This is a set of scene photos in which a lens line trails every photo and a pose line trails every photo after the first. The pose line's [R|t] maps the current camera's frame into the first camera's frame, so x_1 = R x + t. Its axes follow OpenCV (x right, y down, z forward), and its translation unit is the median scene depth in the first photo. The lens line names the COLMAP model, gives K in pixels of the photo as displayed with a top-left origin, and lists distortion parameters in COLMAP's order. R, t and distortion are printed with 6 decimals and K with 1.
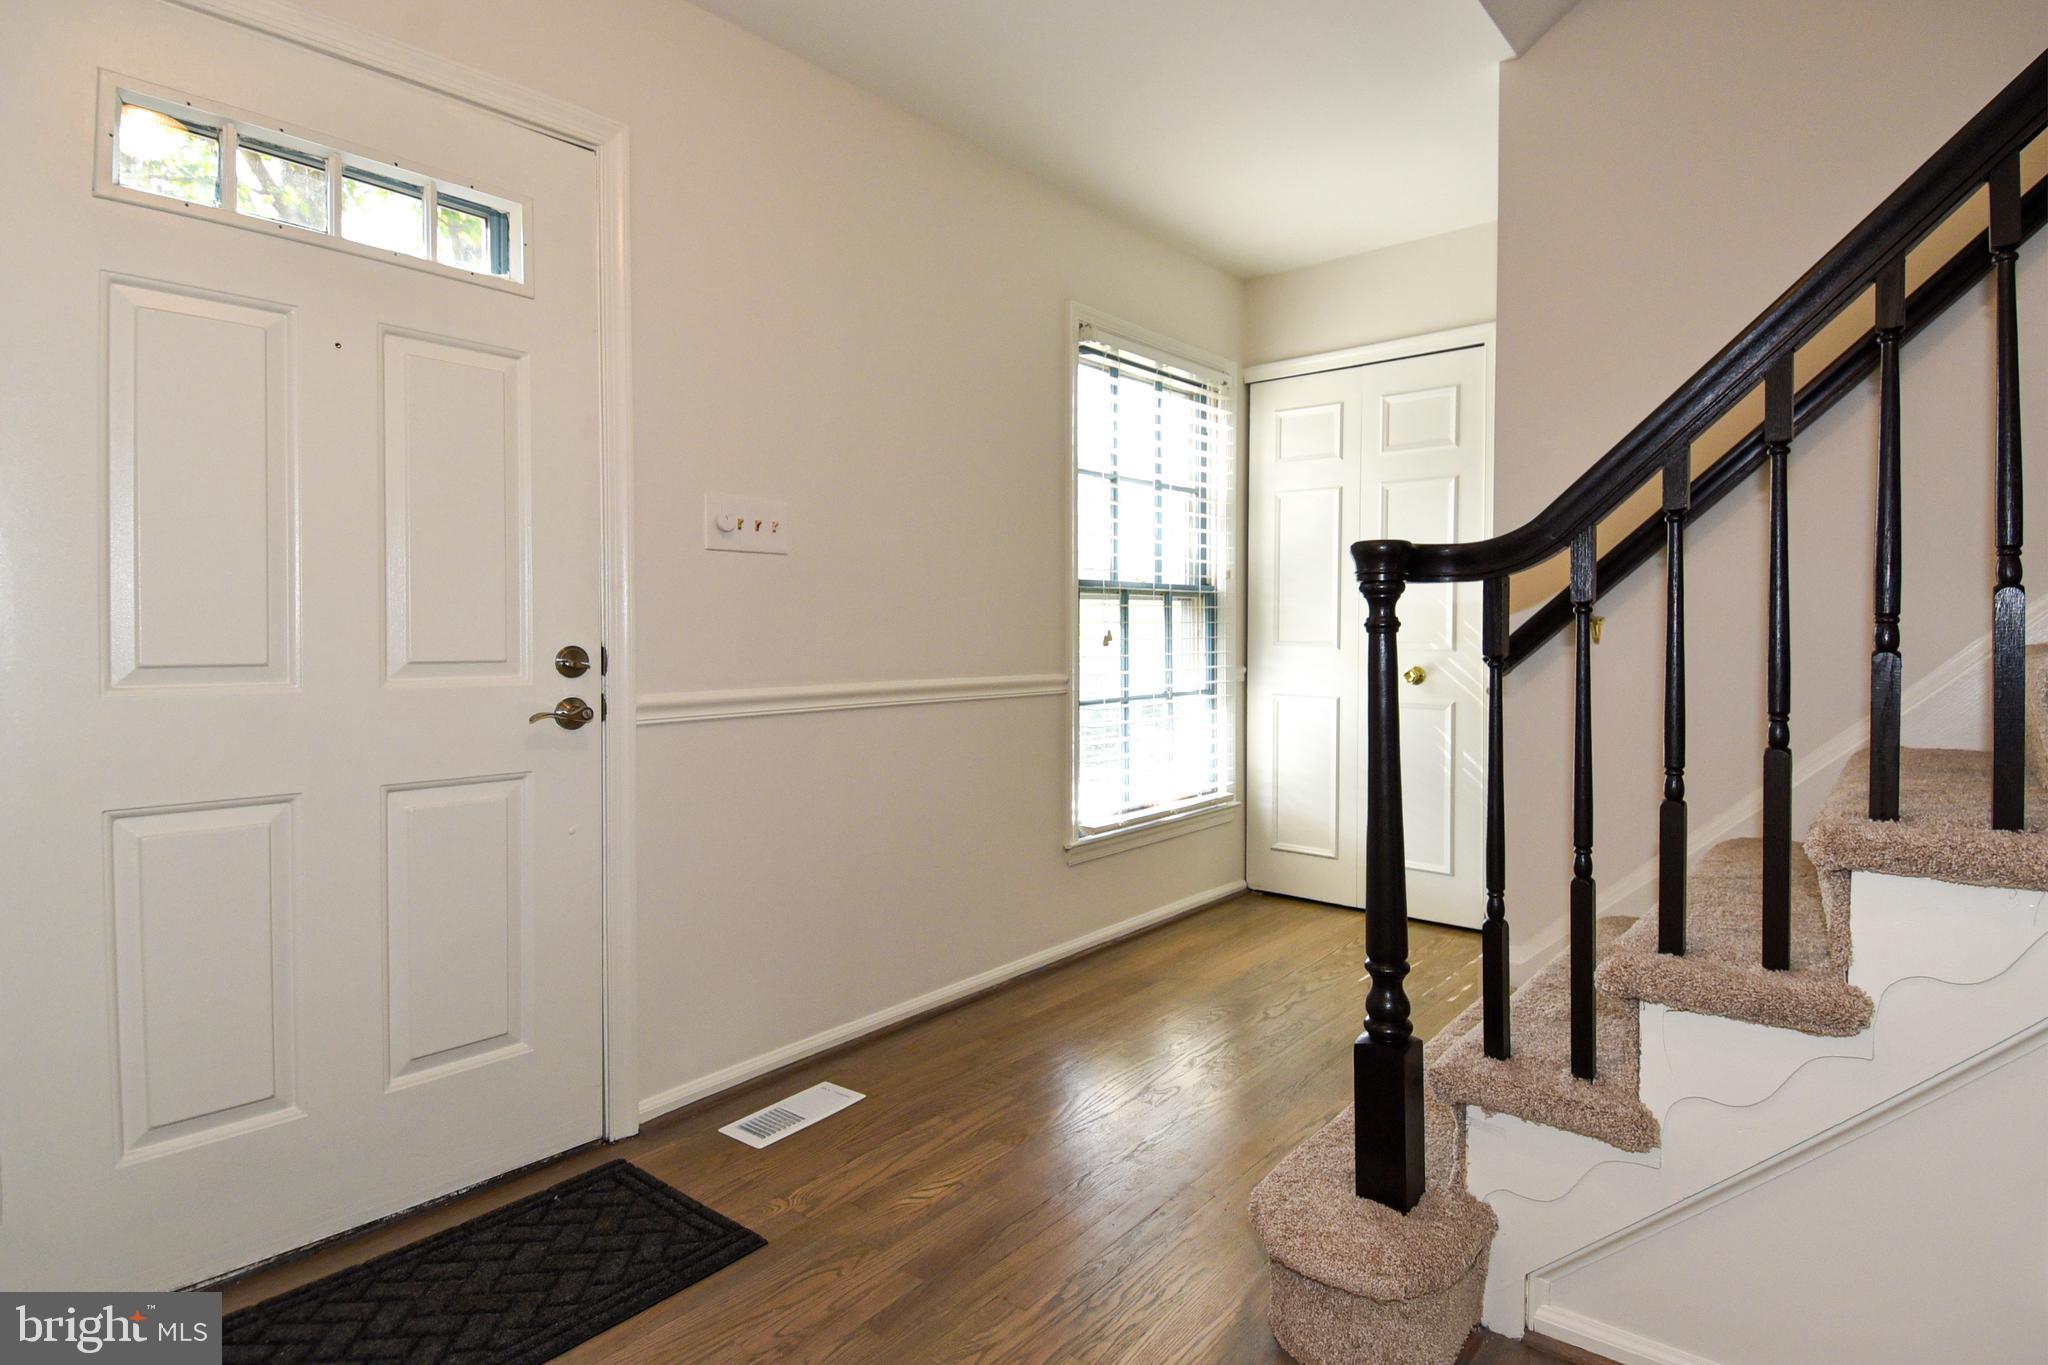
lens RADIAL K [[1084.9, 0, 1042.2], [0, 1084.9, 630.8], [0, 0, 1]] dist [0.048926, -0.051428]
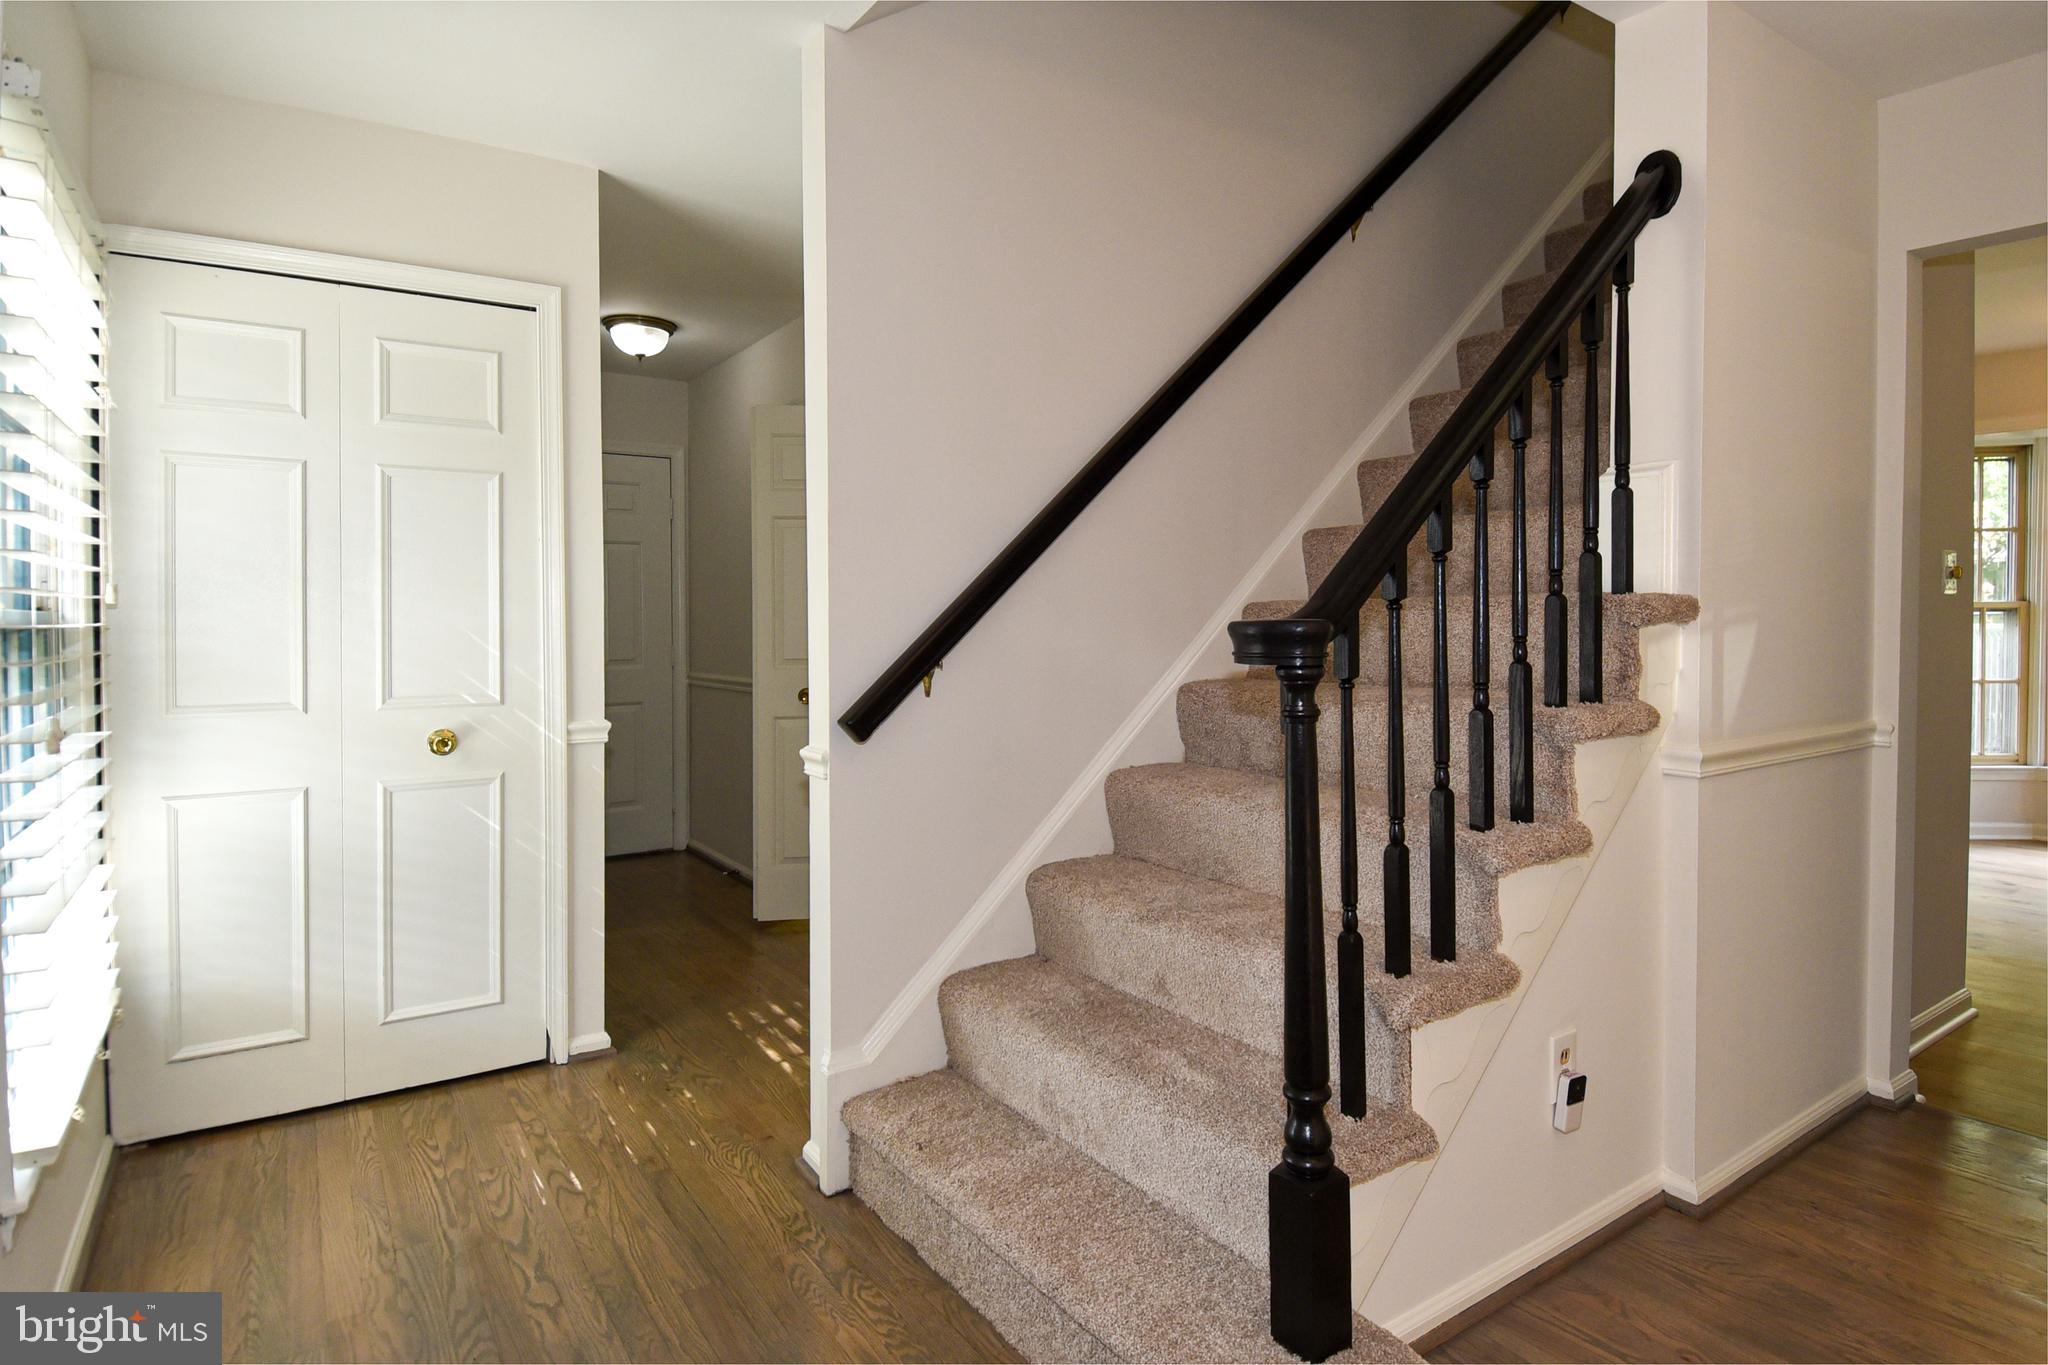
lens RADIAL K [[1118.1, 0, 1076.2], [0, 1118.1, 628.0], [0, 0, 1]] dist [0.053687, -0.059254]
pose [[0.249421, -0.014720, 0.968283, -0.516855], [0.010163, 0.999869, 0.012582, -0.074760], [-0.968342, 0.006703, 0.249538, 0.788034]]
